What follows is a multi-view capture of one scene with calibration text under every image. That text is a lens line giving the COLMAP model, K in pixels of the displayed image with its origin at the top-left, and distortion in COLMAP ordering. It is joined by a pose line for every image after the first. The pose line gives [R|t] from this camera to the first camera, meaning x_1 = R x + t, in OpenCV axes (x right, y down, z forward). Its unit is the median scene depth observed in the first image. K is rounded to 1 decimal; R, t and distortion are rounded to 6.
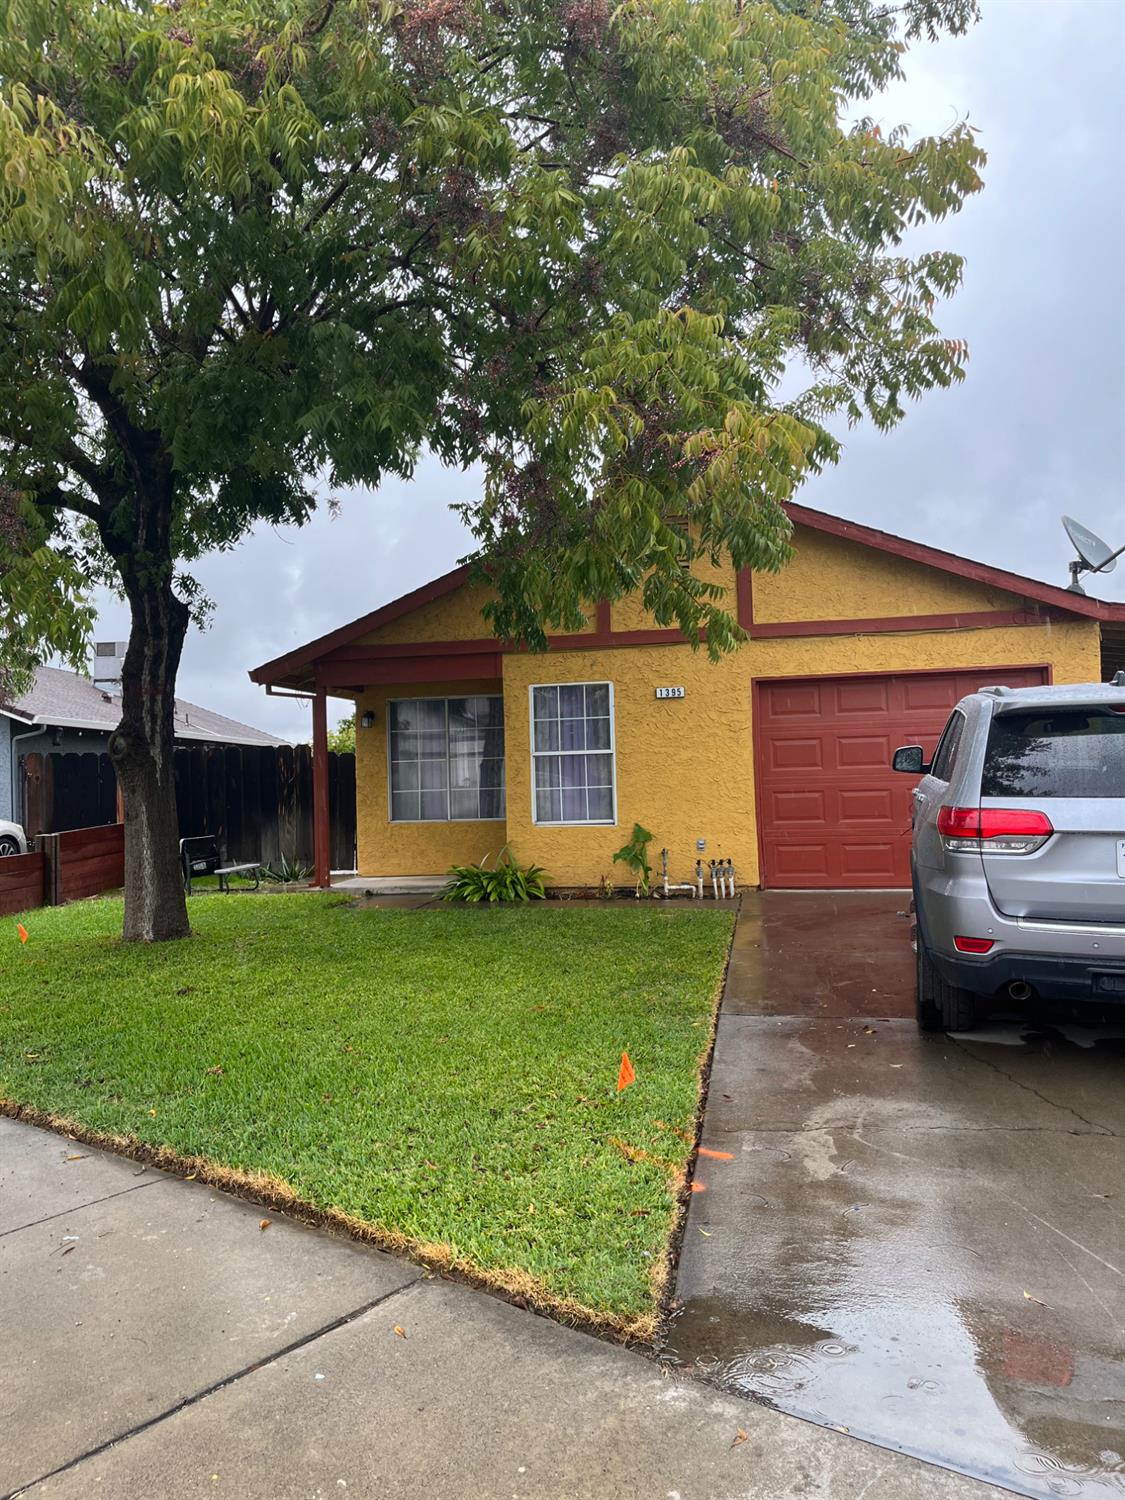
lens RADIAL K [[1136.3, 0, 563.5], [0, 1136.3, 750.5], [0, 0, 1]] dist [0.057777, -0.090204]
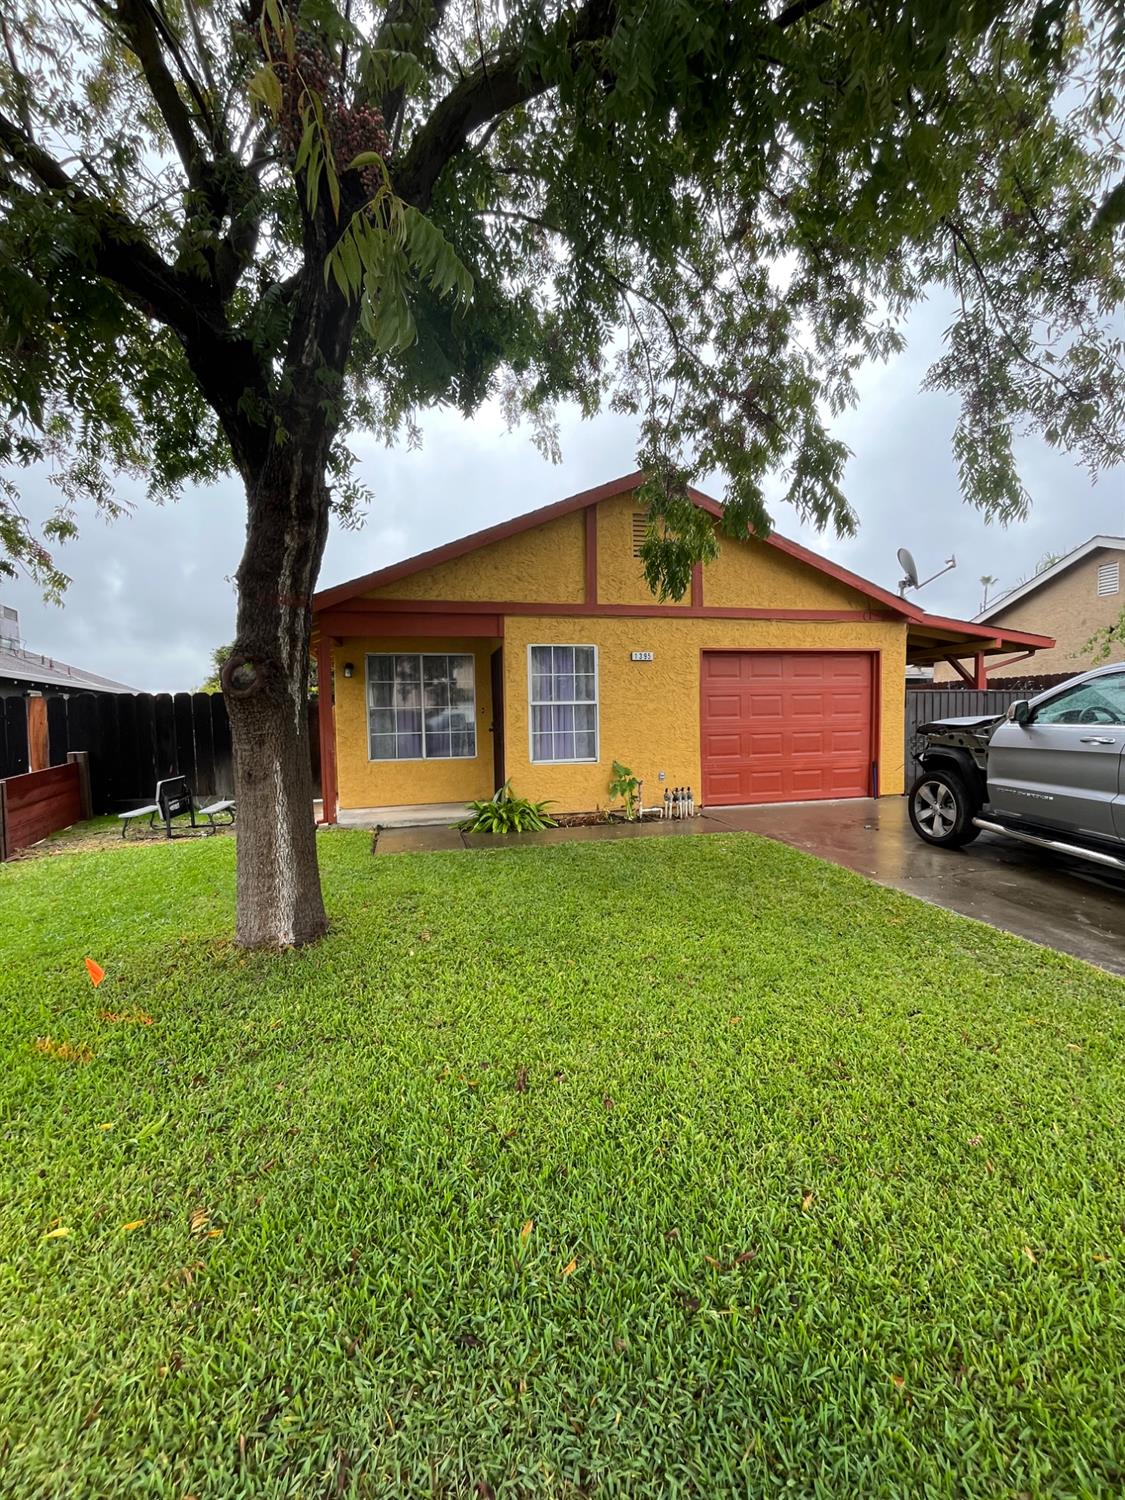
lens RADIAL K [[604.6, 0, 561.3], [0, 604.6, 748.2], [0, 0, 1]] dist [0.001790, -0.000104]
pose [[0.910220, -0.011110, 0.413976, -0.267187], [-0.017298, 0.997748, 0.064810, 0.008586], [-0.413764, -0.066152, 0.907978, 0.429680]]
